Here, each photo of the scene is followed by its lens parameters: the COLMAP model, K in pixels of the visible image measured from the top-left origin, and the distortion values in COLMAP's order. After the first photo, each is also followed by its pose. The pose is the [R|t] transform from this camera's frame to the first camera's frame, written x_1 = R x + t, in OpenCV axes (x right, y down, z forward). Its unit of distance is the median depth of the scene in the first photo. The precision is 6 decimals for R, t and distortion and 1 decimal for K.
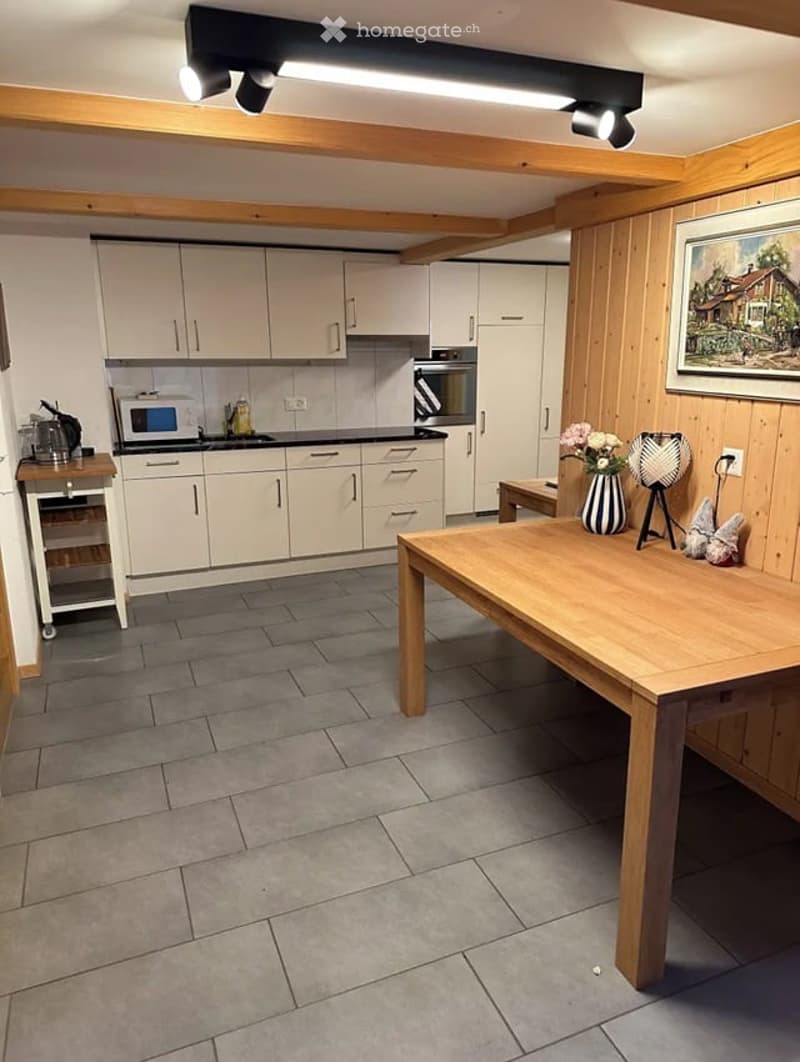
lens RADIAL K [[750.1, 0, 405.3], [0, 750.1, 530.3], [0, 0, 1]] dist [0.043214, -0.056271]
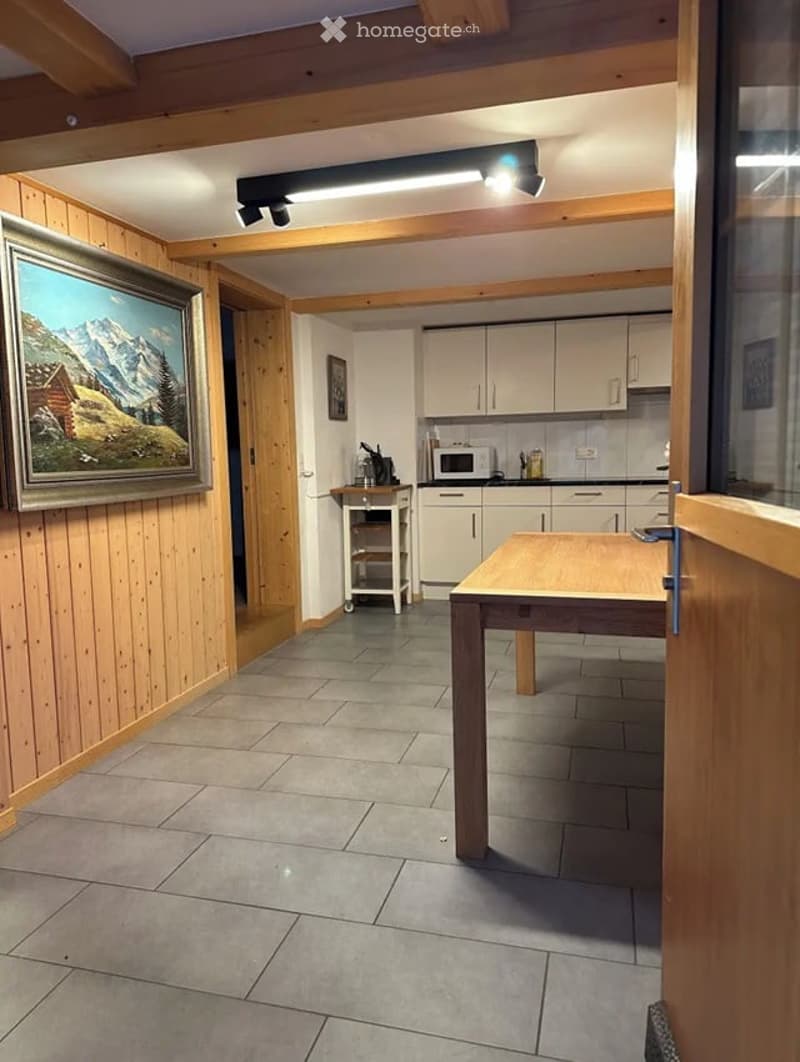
lens RADIAL K [[750.1, 0, 404.4], [0, 750.1, 531.0], [0, 0, 1]] dist [0.043214, -0.056271]
pose [[0.783144, 0.049240, -0.619887, 0.395473], [-0.127219, 0.988462, -0.082208, 0.084183], [0.608687, 0.143242, 0.780373, -0.025883]]
